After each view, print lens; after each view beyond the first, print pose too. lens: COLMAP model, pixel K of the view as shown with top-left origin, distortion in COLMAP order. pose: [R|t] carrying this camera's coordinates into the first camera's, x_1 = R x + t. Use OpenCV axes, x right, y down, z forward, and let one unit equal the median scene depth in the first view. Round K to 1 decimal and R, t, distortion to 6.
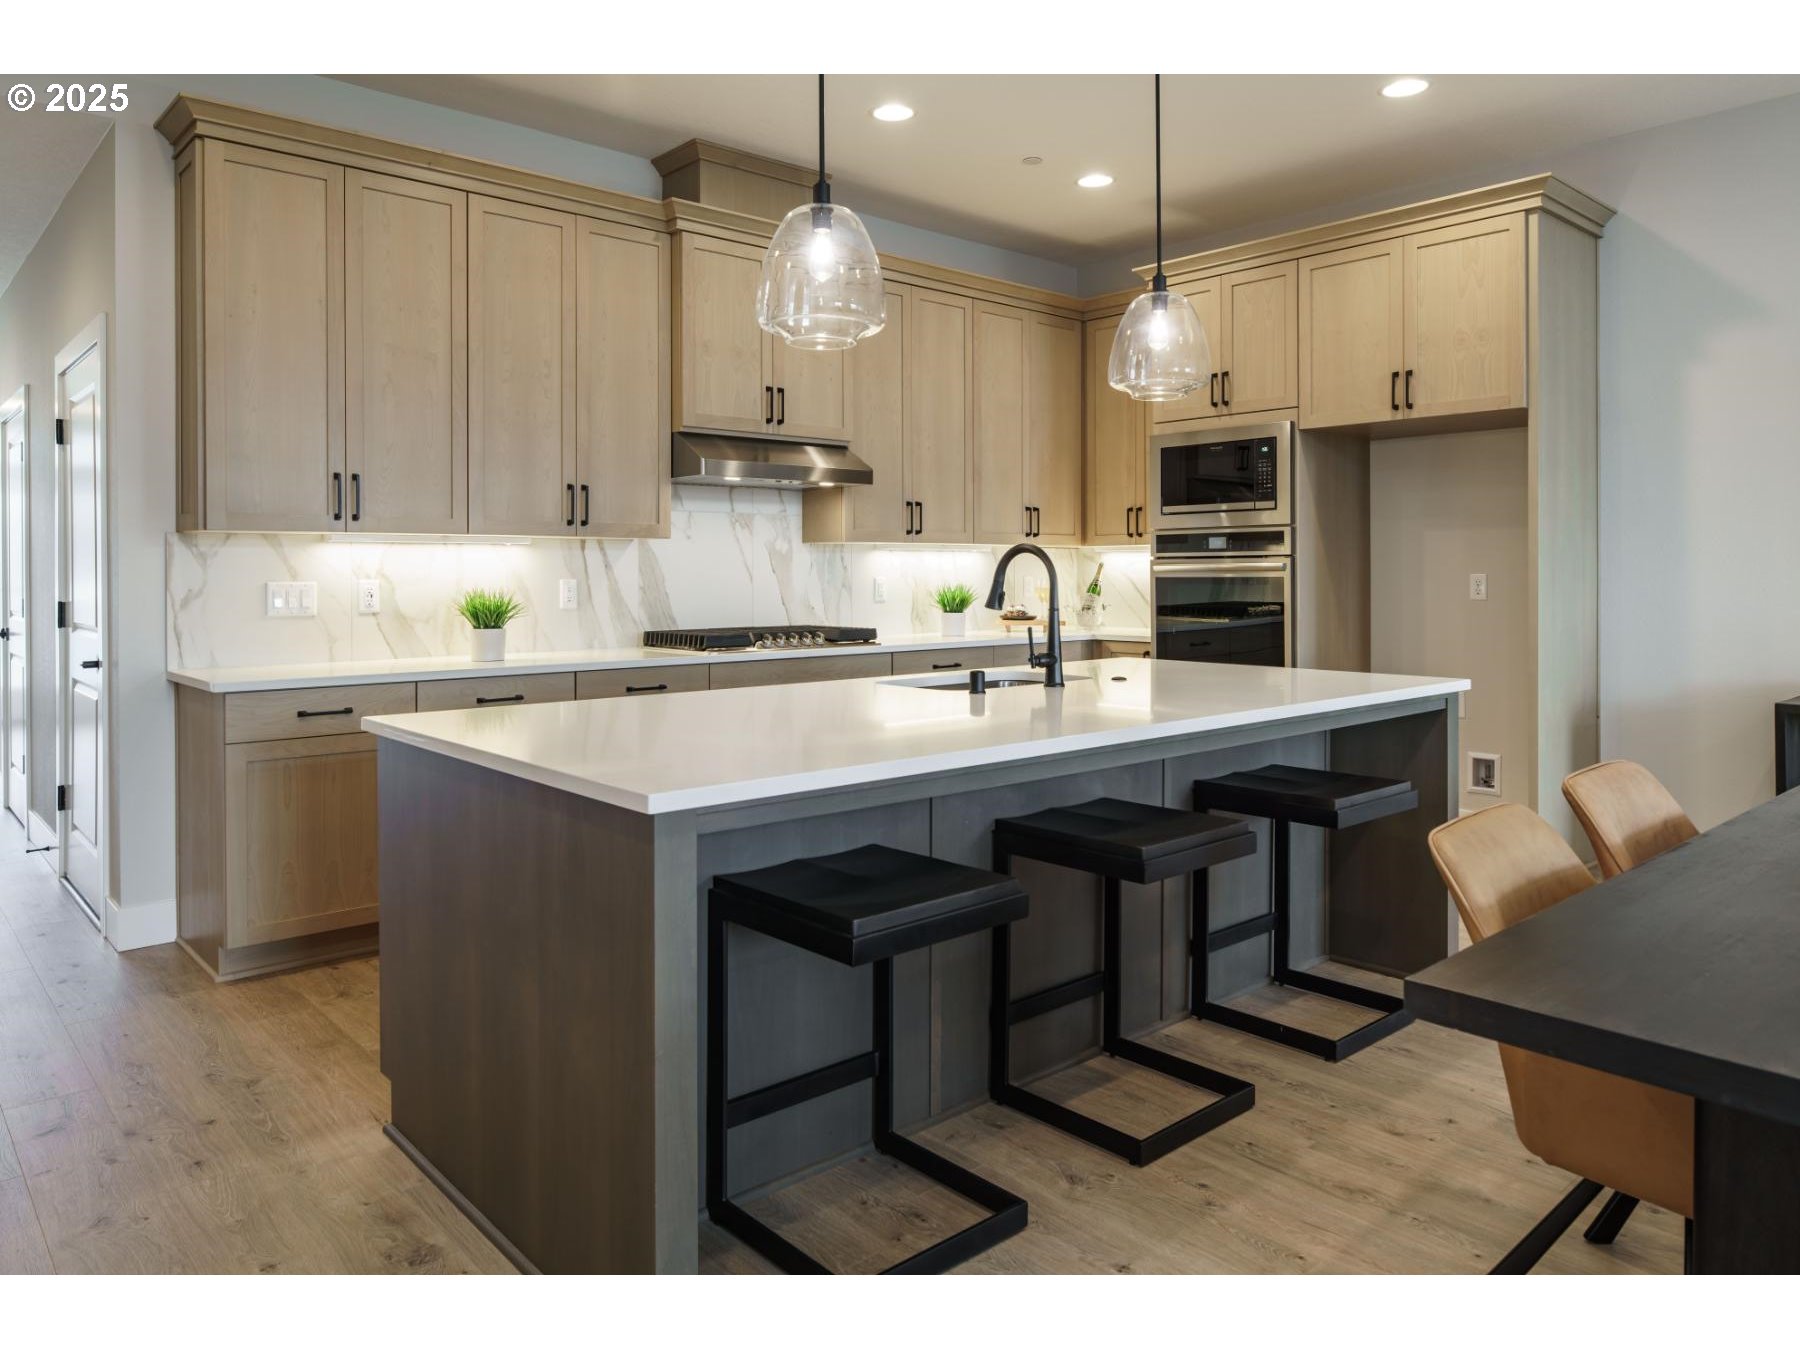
lens RADIAL K [[1214.3, 0, 900.0], [0, 1214.3, 675.0], [0, 0, 1]] dist [-0.079640, 0.083358]
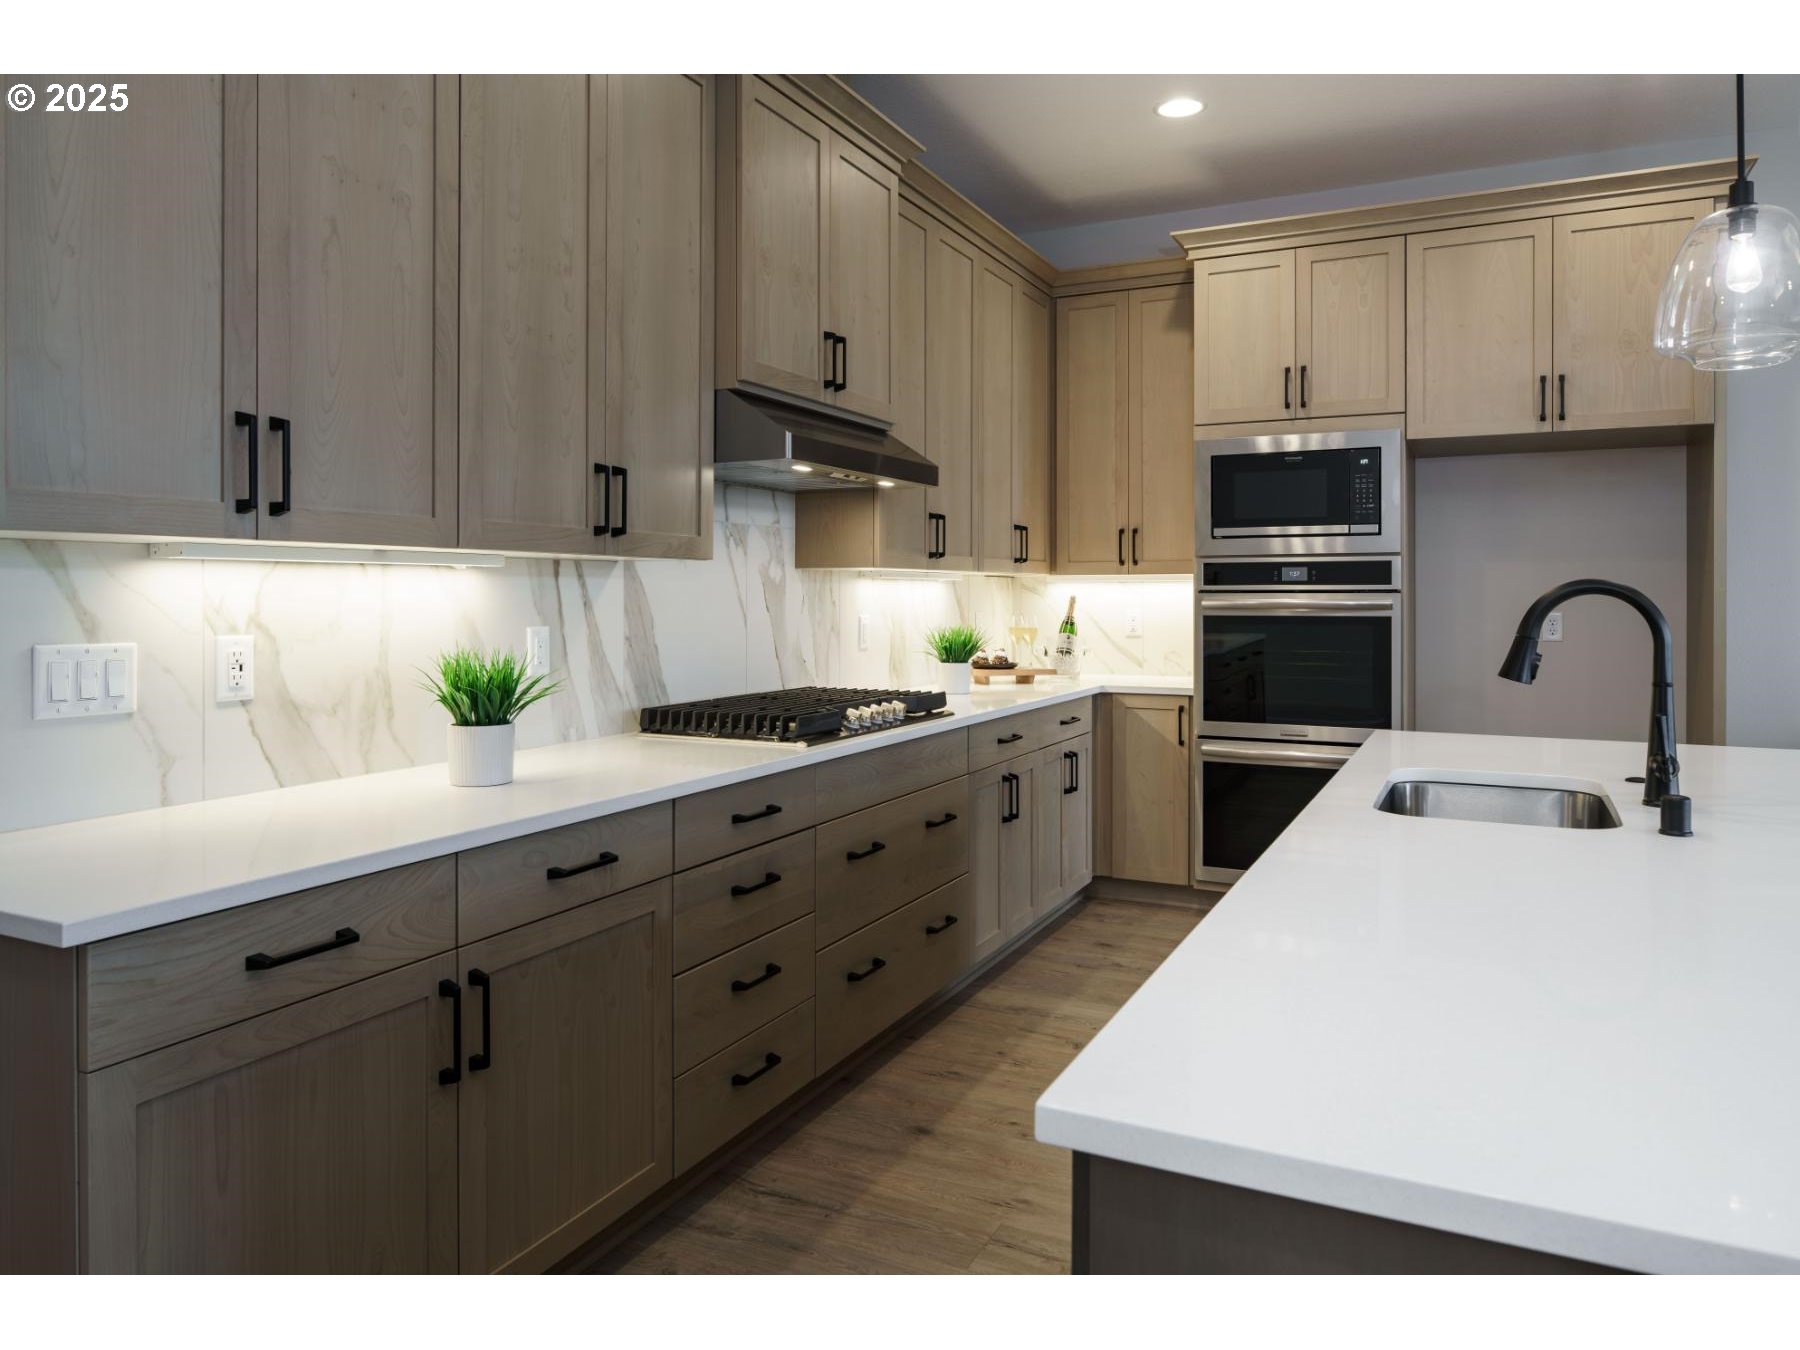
lens RADIAL K [[1214.3, 0, 900.0], [0, 1214.3, 675.0], [0, 0, 1]] dist [-0.079640, 0.083358]
pose [[0.928044, -0.022808, 0.371771, -0.316663], [0.030212, 0.999444, -0.014102, -0.040449], [-0.371243, 0.024319, 0.928217, 0.370841]]
